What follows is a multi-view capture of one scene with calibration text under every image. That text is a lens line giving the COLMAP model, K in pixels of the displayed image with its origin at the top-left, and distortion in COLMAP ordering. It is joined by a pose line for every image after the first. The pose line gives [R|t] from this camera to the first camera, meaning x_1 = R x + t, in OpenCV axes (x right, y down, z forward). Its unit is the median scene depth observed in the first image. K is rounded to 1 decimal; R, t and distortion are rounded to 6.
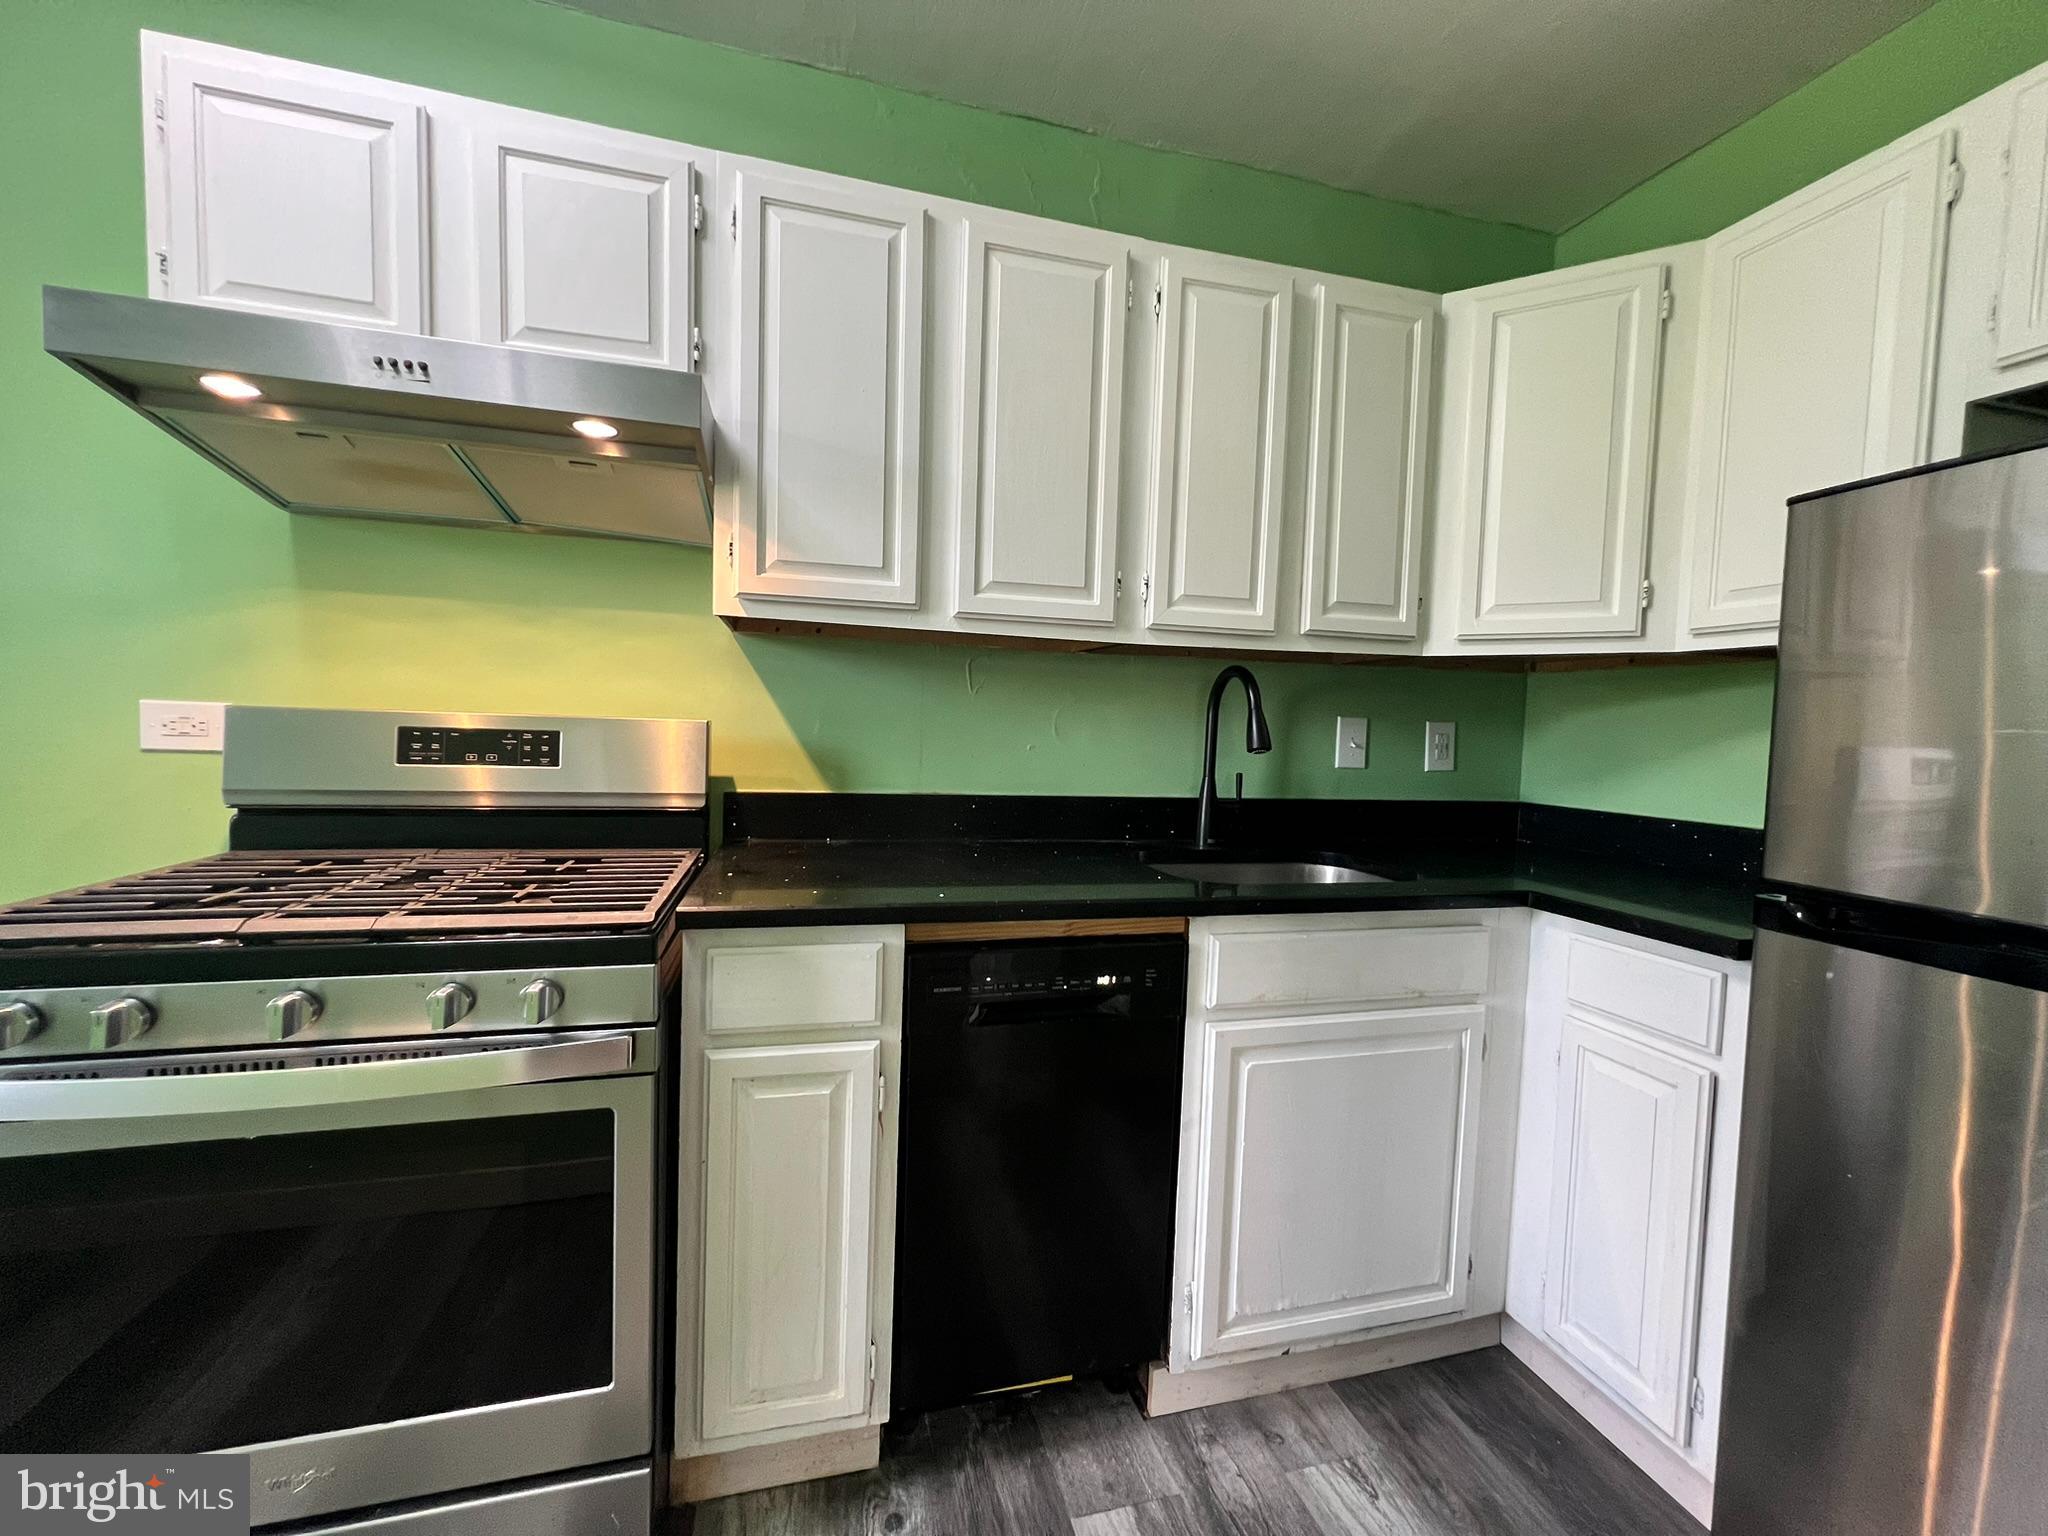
lens RADIAL K [[820.3, 0, 1014.7], [0, 820.3, 767.9], [0, 0, 1]] dist [-0.001187, 0.000789]
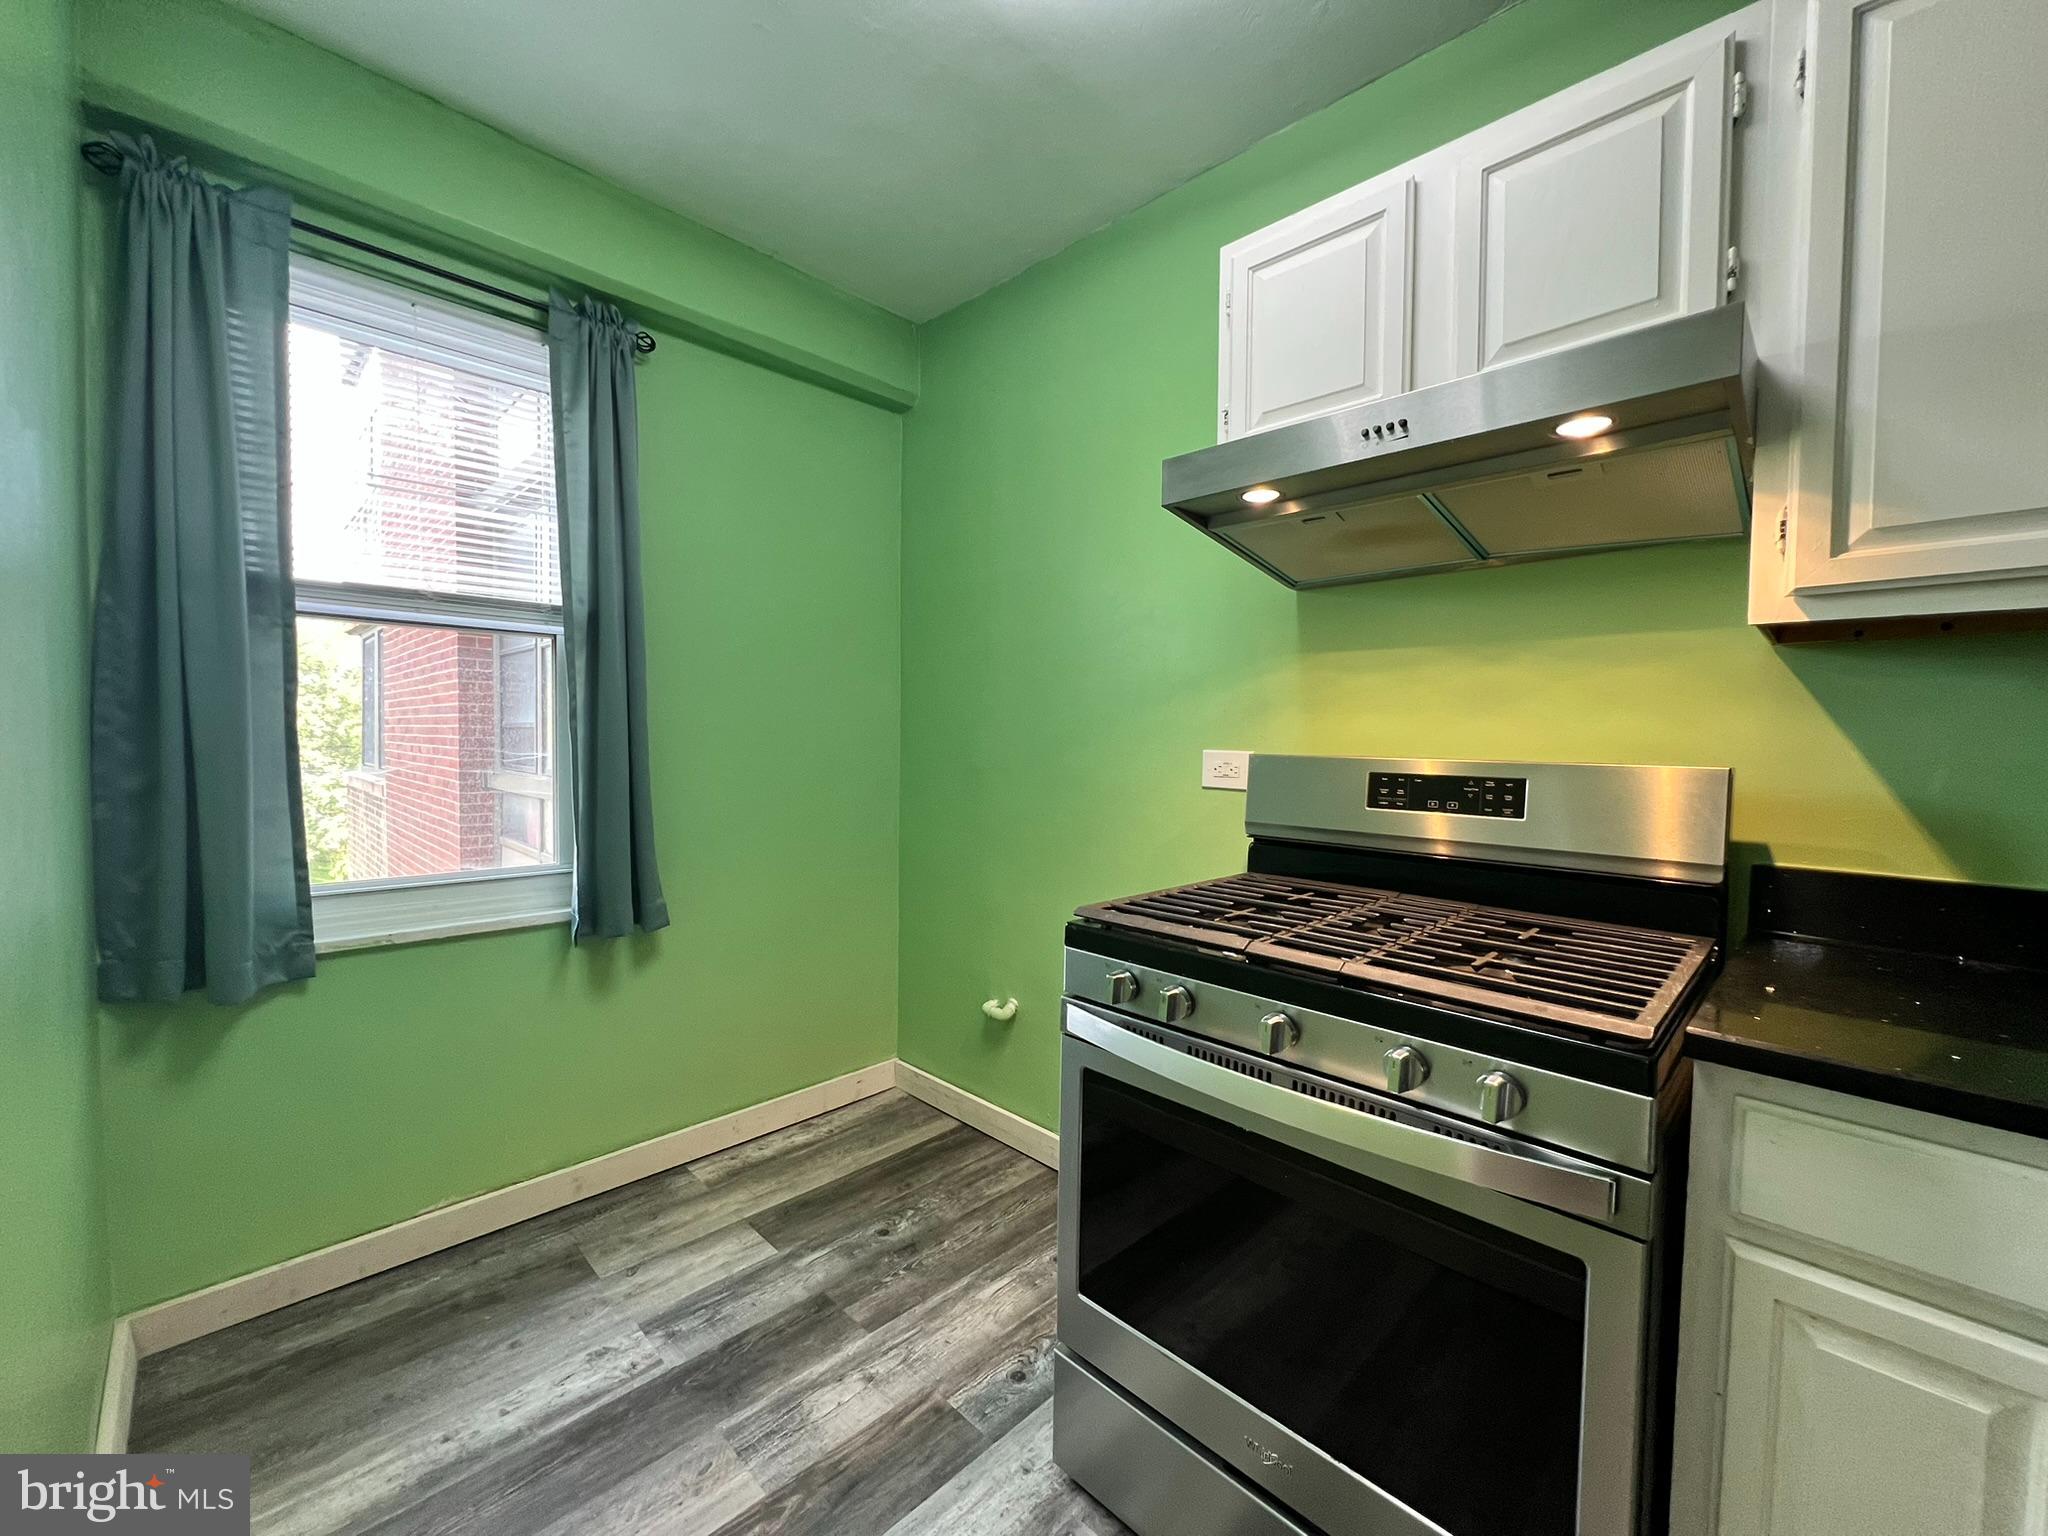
lens RADIAL K [[820.6, 0, 1024.0], [0, 820.6, 768.0], [0, 0, 1]] dist [-0.001289, -0.000237]
pose [[0.502910, 0.007606, -0.864305, -0.063880], [-0.042727, 0.998958, -0.016071, -0.021613], [0.863282, 0.045012, 0.502711, 0.086137]]
